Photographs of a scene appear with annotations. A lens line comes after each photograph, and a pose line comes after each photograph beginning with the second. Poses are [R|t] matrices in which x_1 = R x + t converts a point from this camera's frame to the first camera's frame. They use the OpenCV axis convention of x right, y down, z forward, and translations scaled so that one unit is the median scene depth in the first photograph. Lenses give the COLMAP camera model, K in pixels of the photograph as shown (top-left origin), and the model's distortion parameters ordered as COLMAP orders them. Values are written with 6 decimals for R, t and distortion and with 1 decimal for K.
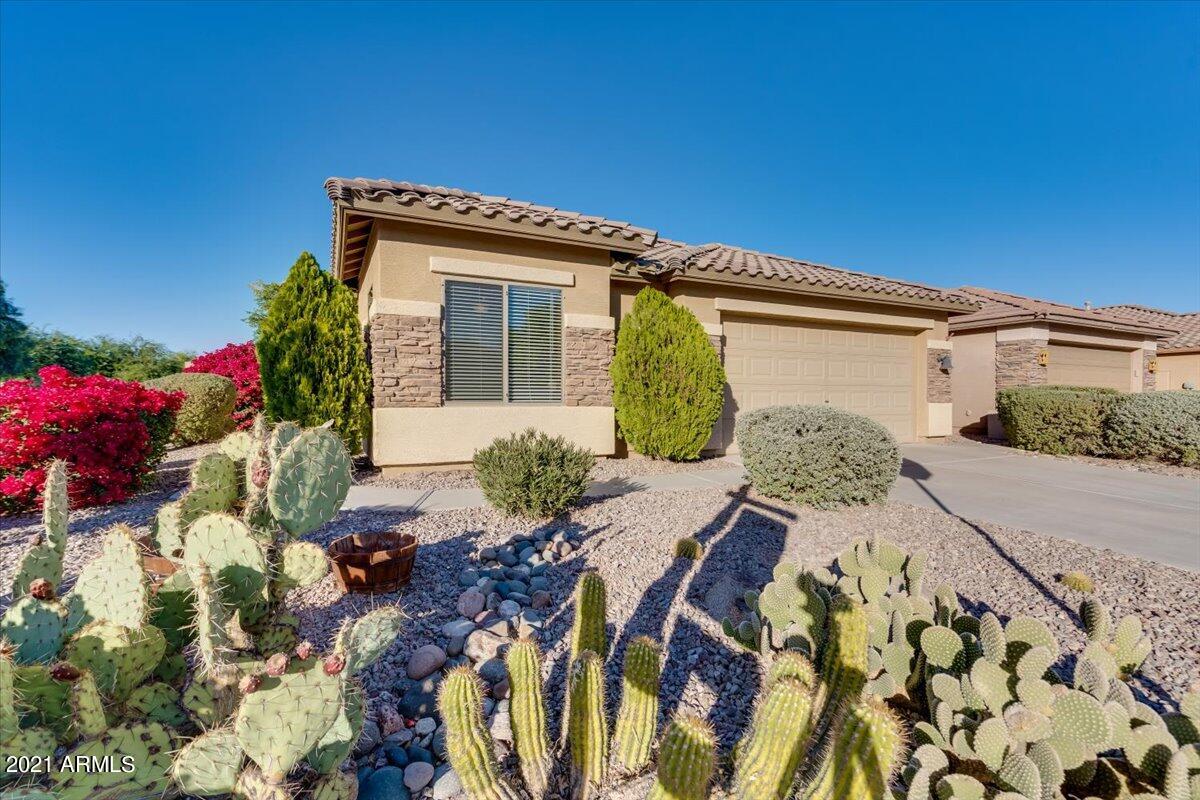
lens RADIAL K [[556.4, 0, 600.5], [0, 556.4, 399.5], [0, 0, 1]] dist [-0.003814, 0.002709]
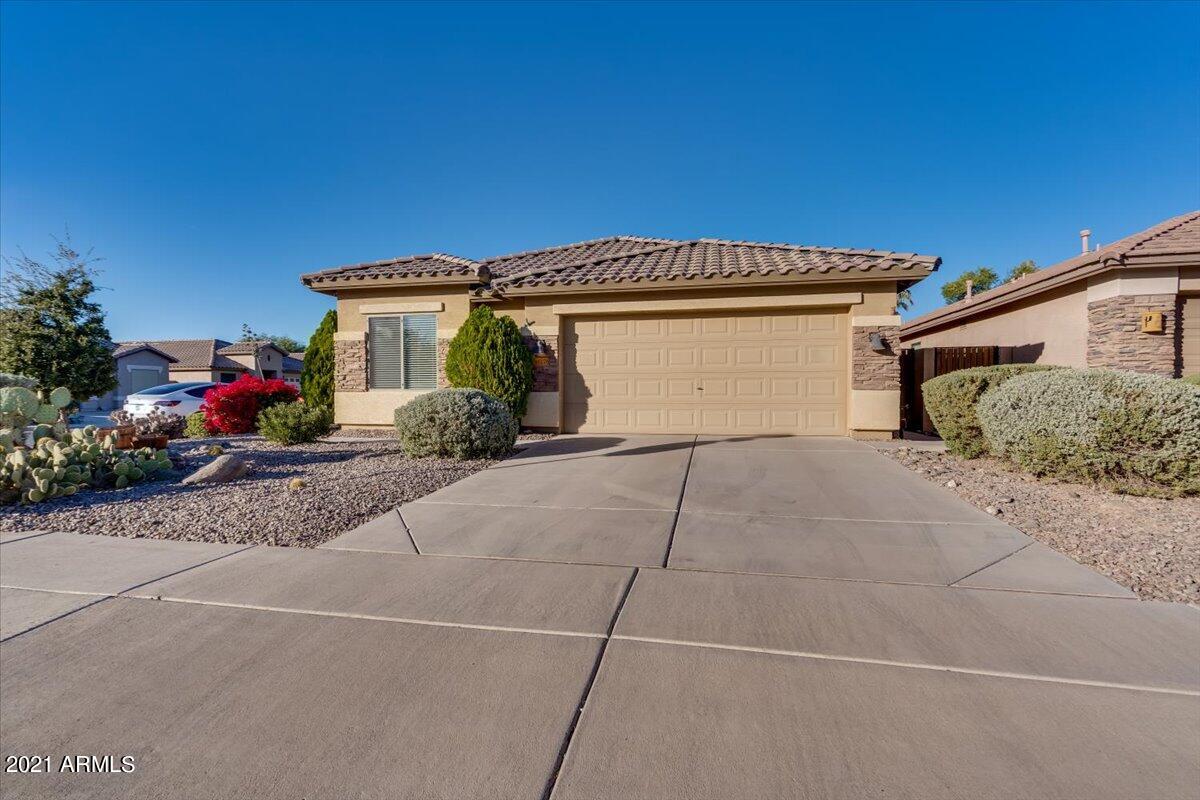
lens RADIAL K [[556.4, 0, 599.1], [0, 556.4, 398.8], [0, 0, 1]] dist [-0.003814, 0.002709]
pose [[0.765119, 0.002098, -0.643885, 1.338946], [-0.002560, 0.999997, 0.000218, 0.032579], [0.643883, 0.001482, 0.765122, 0.140145]]
